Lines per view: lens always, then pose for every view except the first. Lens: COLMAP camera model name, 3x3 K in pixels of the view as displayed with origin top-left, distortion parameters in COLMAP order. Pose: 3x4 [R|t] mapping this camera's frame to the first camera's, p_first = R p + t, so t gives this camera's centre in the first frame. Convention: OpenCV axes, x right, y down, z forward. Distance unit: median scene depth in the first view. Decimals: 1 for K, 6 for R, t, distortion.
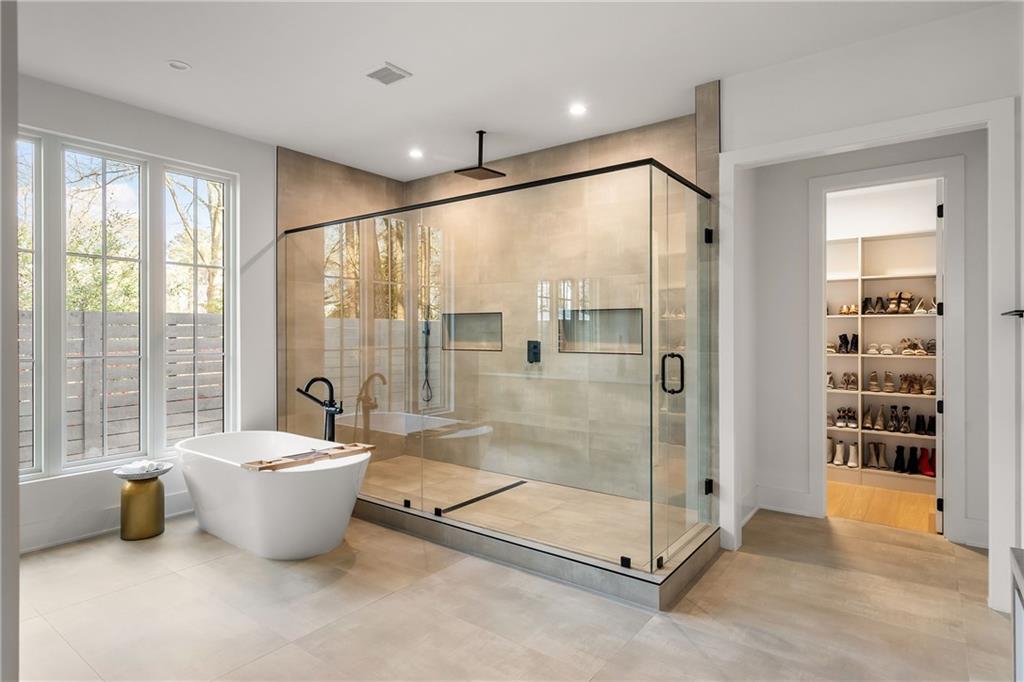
lens RADIAL K [[555.0, 0, 511.9], [0, 555.0, 338.8], [0, 0, 1]] dist [-0.003445, -0.000164]
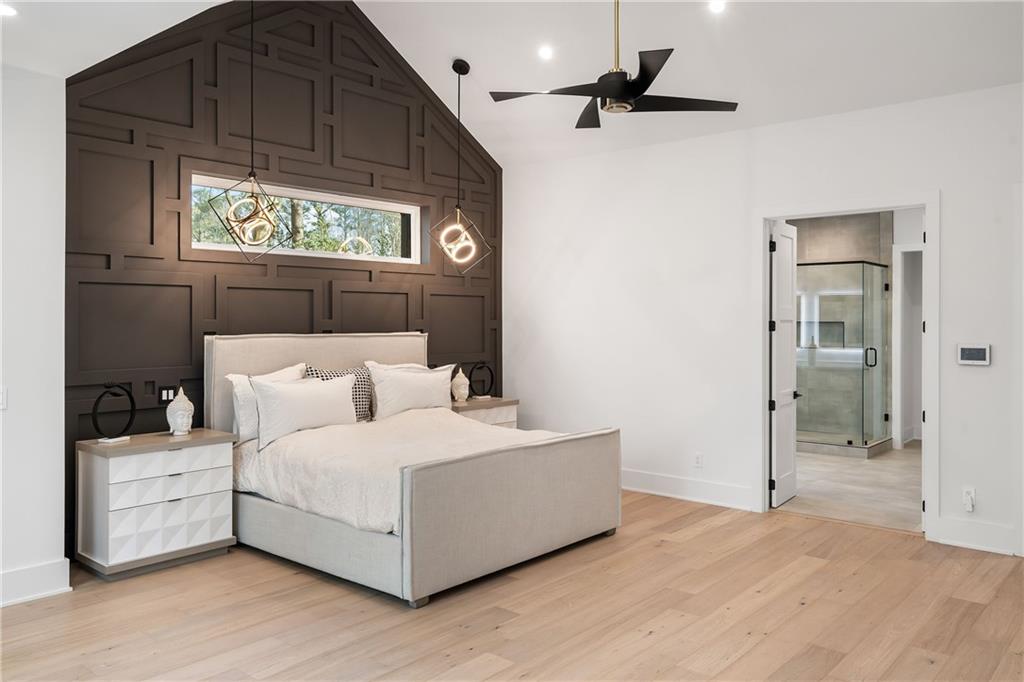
lens RADIAL K [[778.3, 0, 510.0], [0, 778.3, 335.3], [0, 0, 1]] dist [0.001288, -0.000235]
pose [[0.997402, -0.001894, -0.072016, -0.754968], [0.002691, 0.999936, 0.010978, -0.050833], [0.071991, -0.011143, 0.997343, -1.792852]]
